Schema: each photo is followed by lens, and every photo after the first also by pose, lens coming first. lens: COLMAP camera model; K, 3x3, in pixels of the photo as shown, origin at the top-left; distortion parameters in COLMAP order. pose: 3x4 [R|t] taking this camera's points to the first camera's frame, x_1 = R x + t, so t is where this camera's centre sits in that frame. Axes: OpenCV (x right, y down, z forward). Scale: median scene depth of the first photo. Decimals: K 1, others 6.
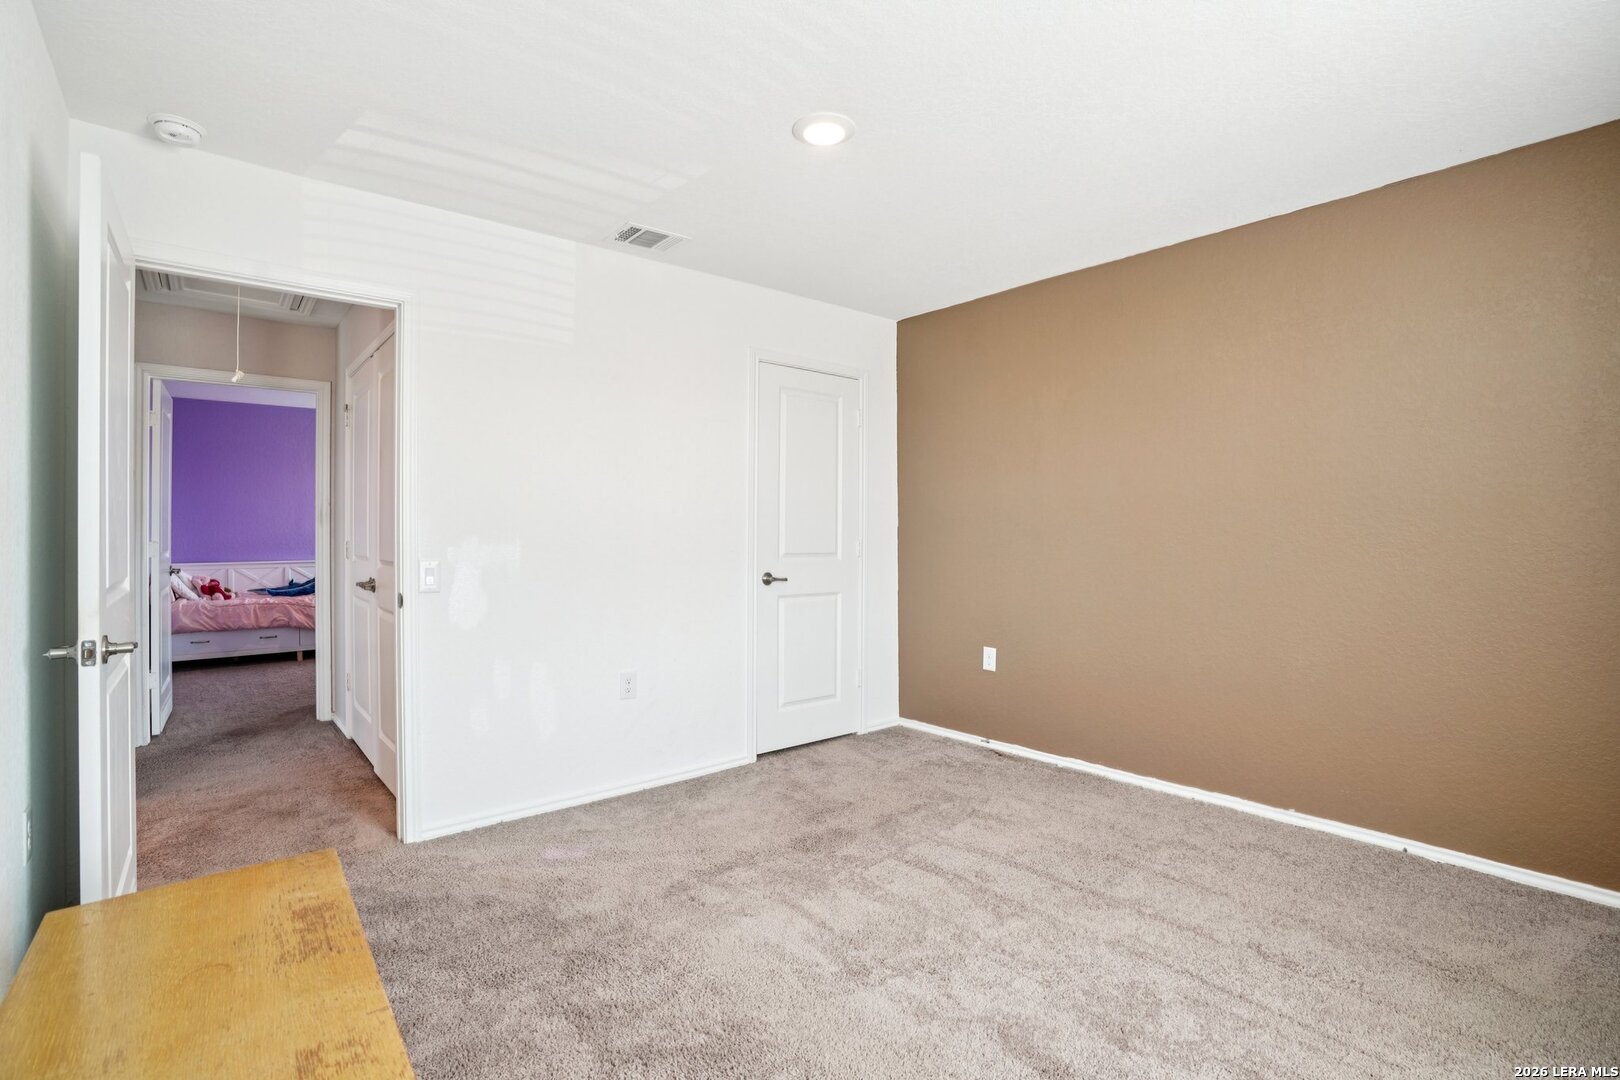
lens RADIAL K [[753.8, 0, 808.3], [0, 753.8, 531.0], [0, 0, 1]] dist [-0.075860, 0.030180]
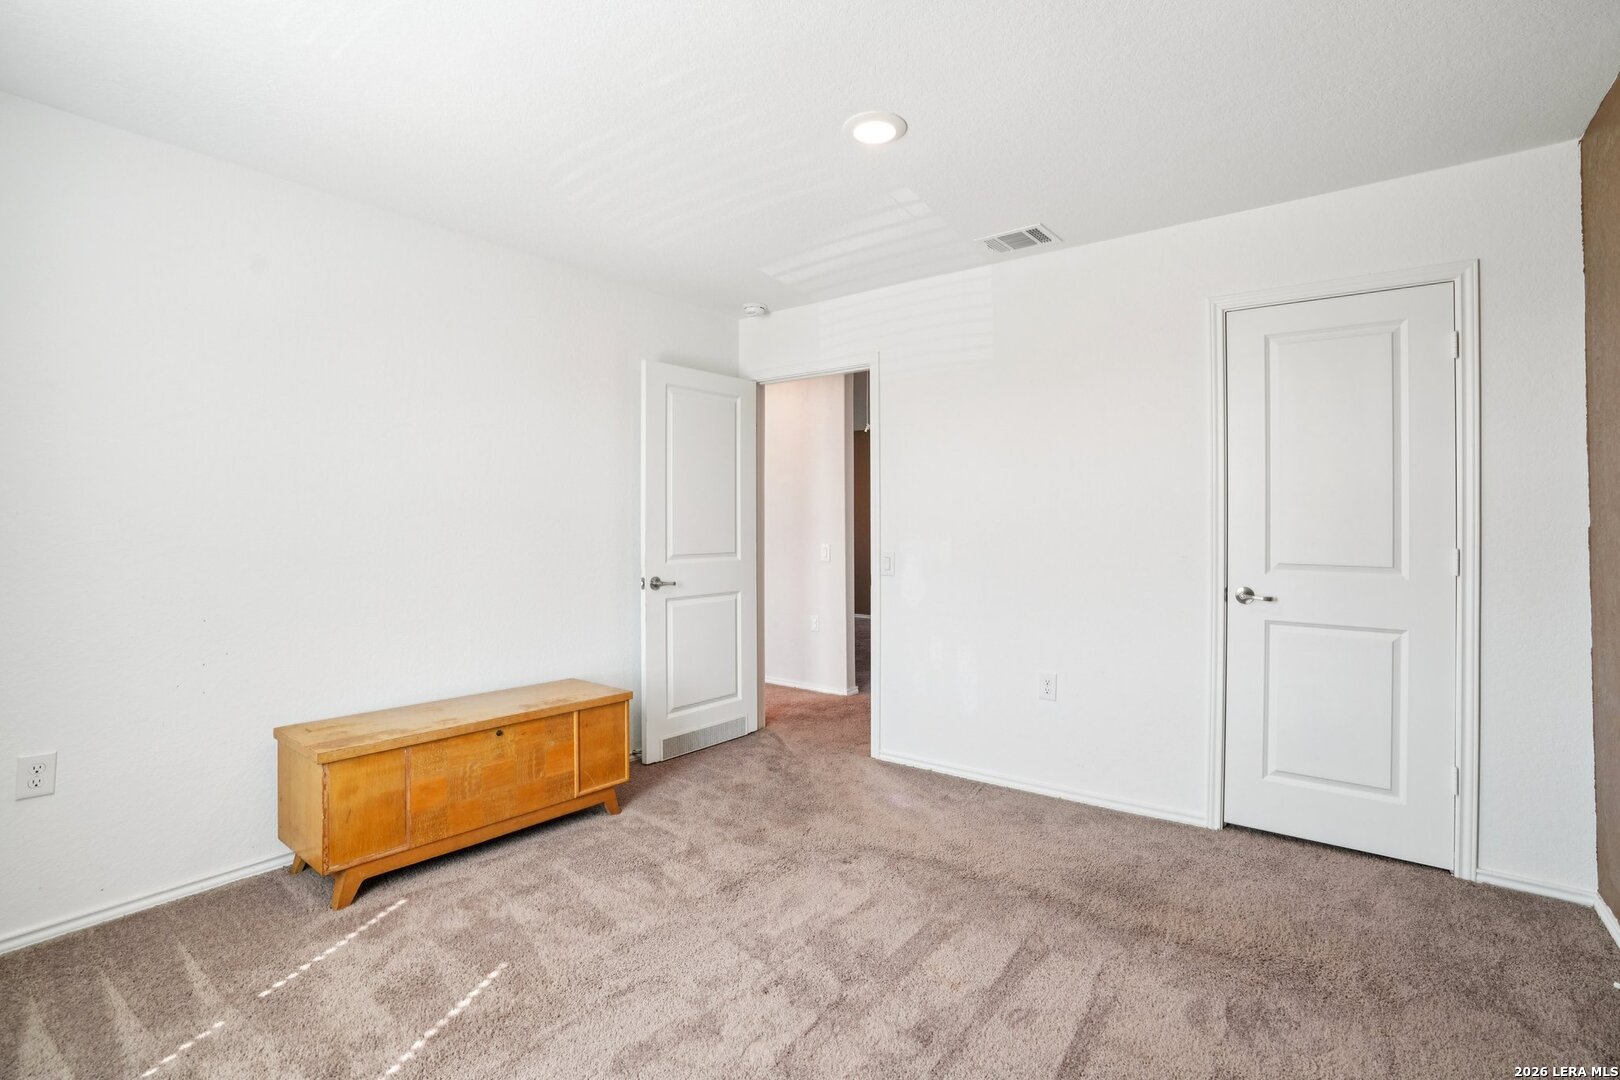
lens RADIAL K [[753.8, 0, 808.3], [0, 753.8, 531.0], [0, 0, 1]] dist [-0.075860, 0.030180]
pose [[0.212907, 0.013171, -0.976984, 0.829382], [0.000927, 0.999906, 0.013682, -0.019046], [0.977072, -0.003818, 0.212875, 0.605032]]
